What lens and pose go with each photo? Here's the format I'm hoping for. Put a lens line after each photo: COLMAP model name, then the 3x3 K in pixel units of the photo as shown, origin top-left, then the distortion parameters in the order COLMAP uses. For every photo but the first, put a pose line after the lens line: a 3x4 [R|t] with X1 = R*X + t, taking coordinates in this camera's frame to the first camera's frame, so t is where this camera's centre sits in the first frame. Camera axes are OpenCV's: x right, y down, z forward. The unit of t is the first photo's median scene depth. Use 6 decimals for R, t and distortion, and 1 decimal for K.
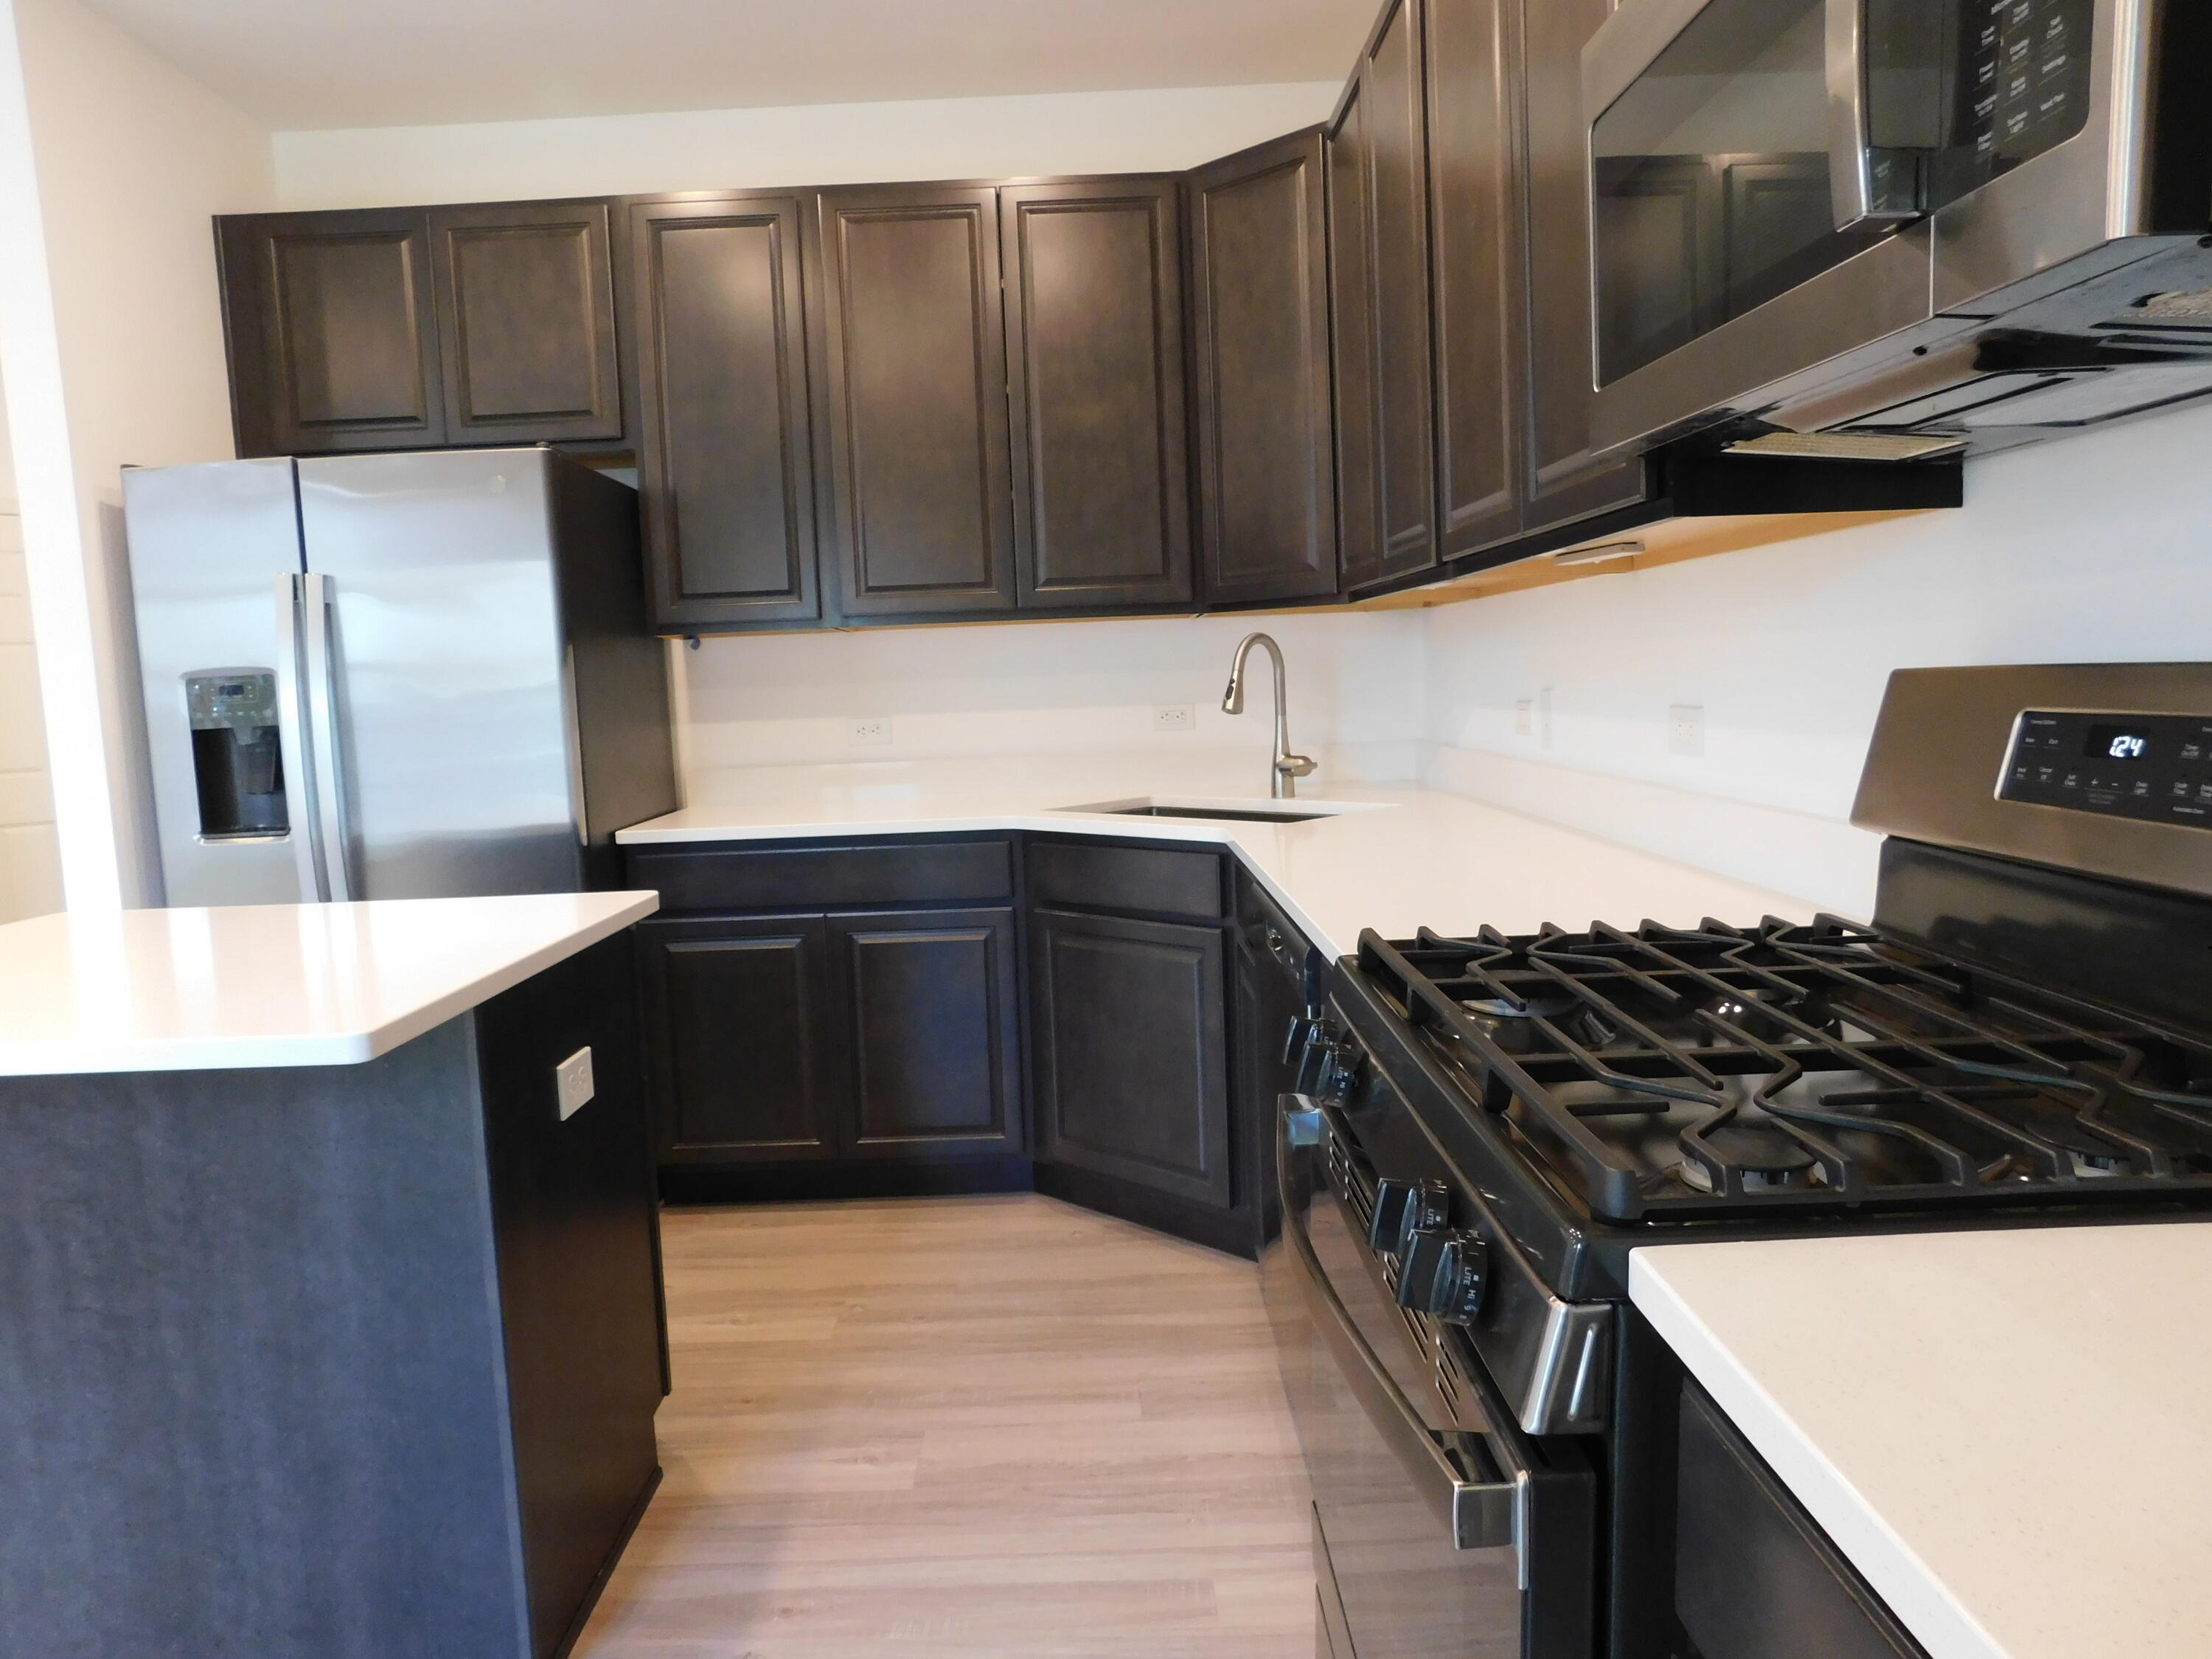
lens RADIAL K [[1430.1, 0, 1102.7], [0, 1430.1, 792.7], [0, 0, 1]] dist [-0.008331, -0.004361]
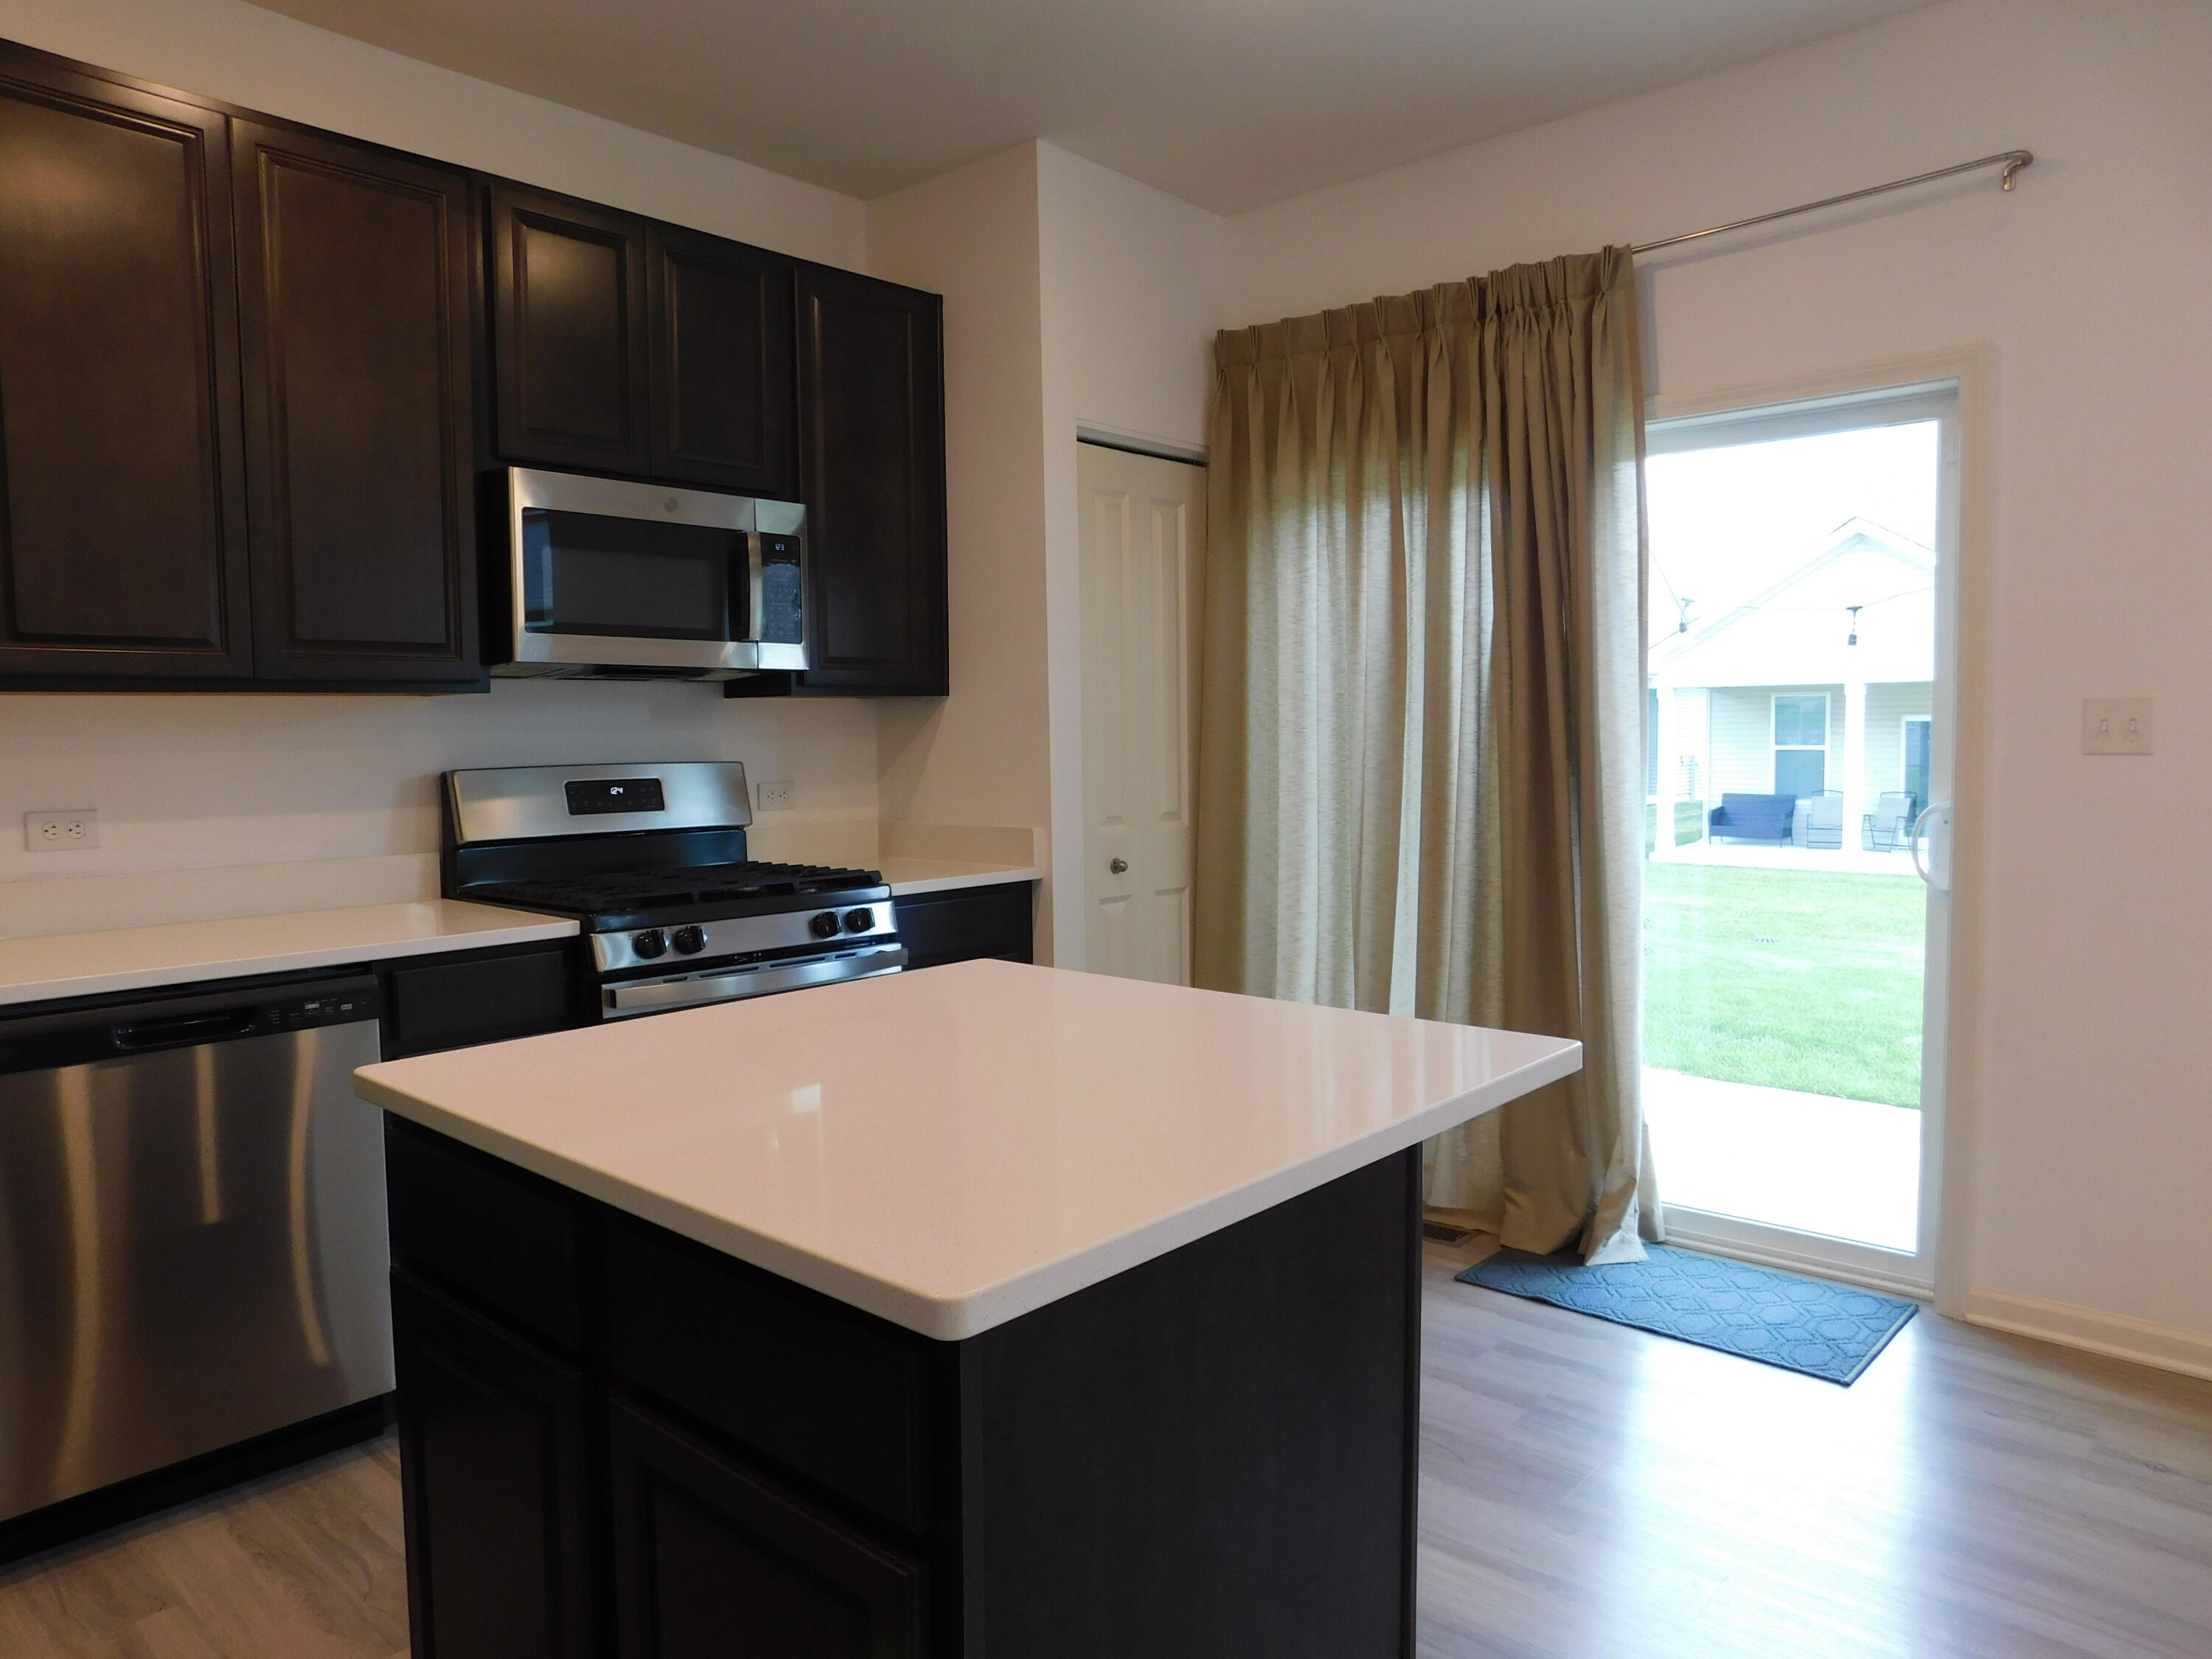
lens RADIAL K [[1463.7, 0, 1087.1], [0, 1463.7, 831.8], [0, 0, 1]] dist [-0.088788, 0.078422]
pose [[-0.736423, 0.003813, 0.676511, -0.780585], [0.098706, 0.989889, 0.101867, -0.060351], [-0.669282, 0.141793, -0.729353, 0.957434]]
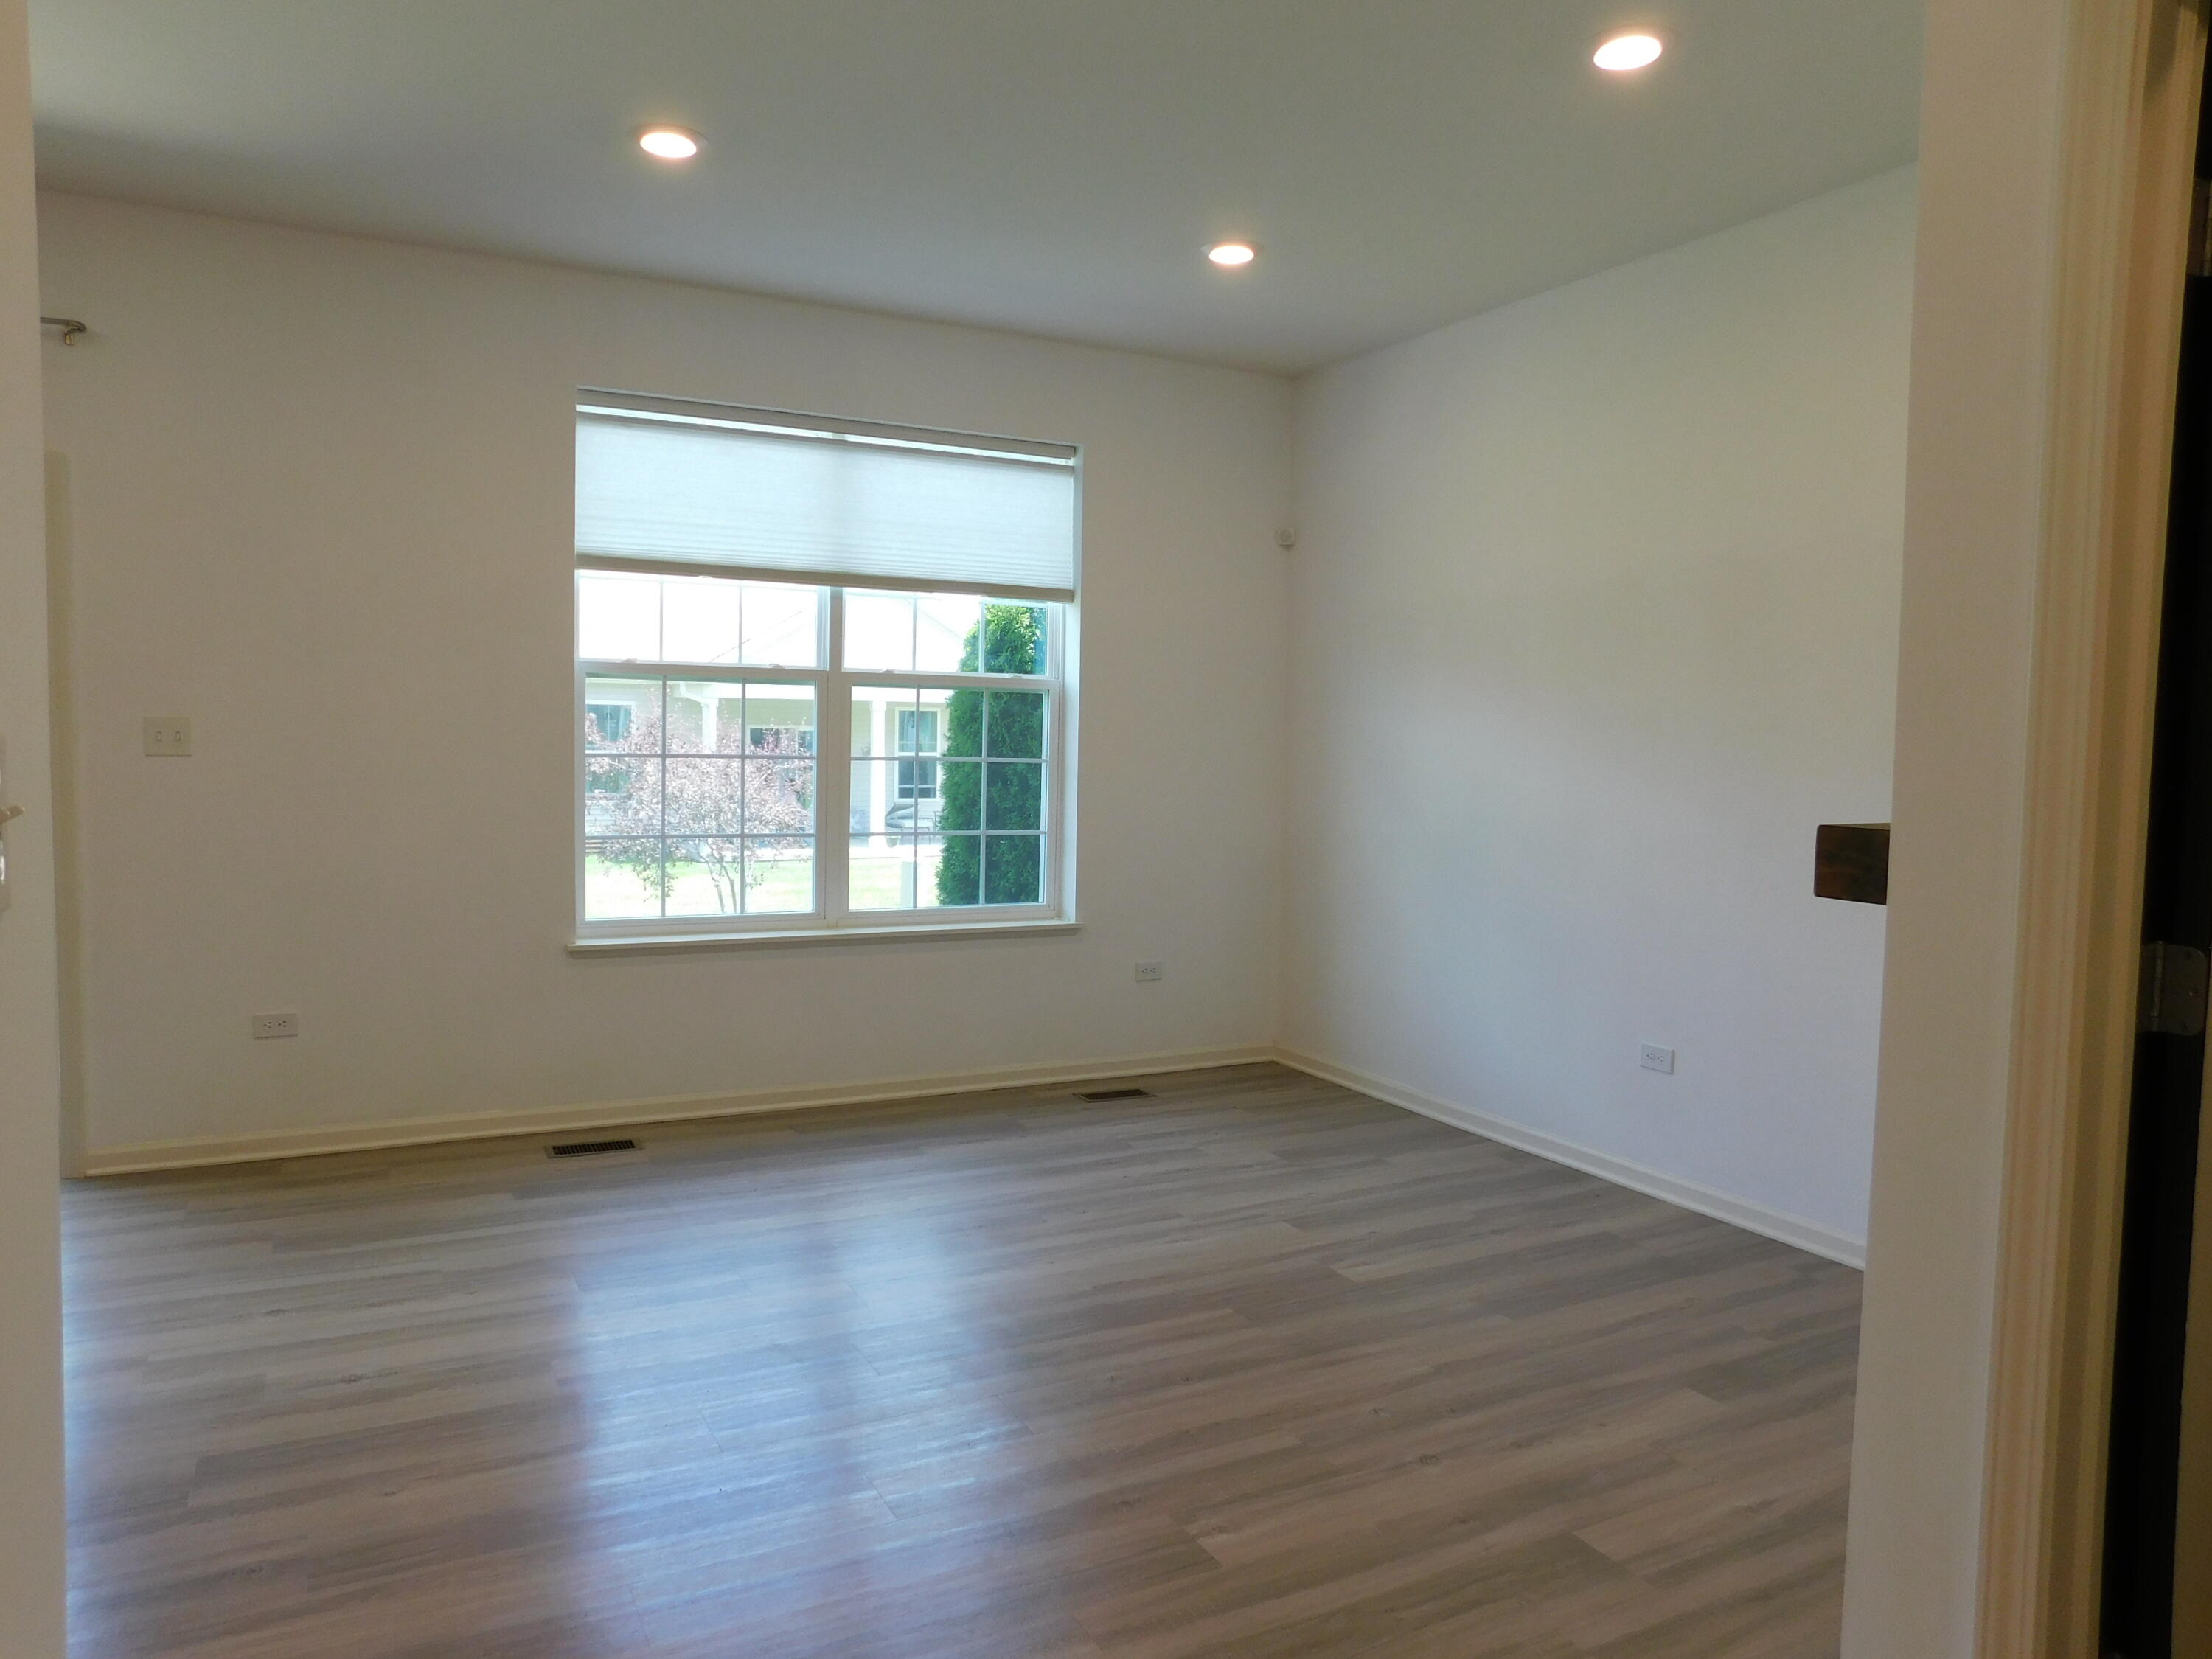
lens RADIAL K [[1458.7, 0, 1092.0], [0, 1458.7, 828.8], [0, 0, 1]] dist [-0.064085, 0.047636]
pose [[-0.885878, 0.053900, -0.460777, -0.793829], [-0.022387, 0.987104, 0.158509, -0.117132], [0.463379, 0.150735, -0.873246, 1.437529]]
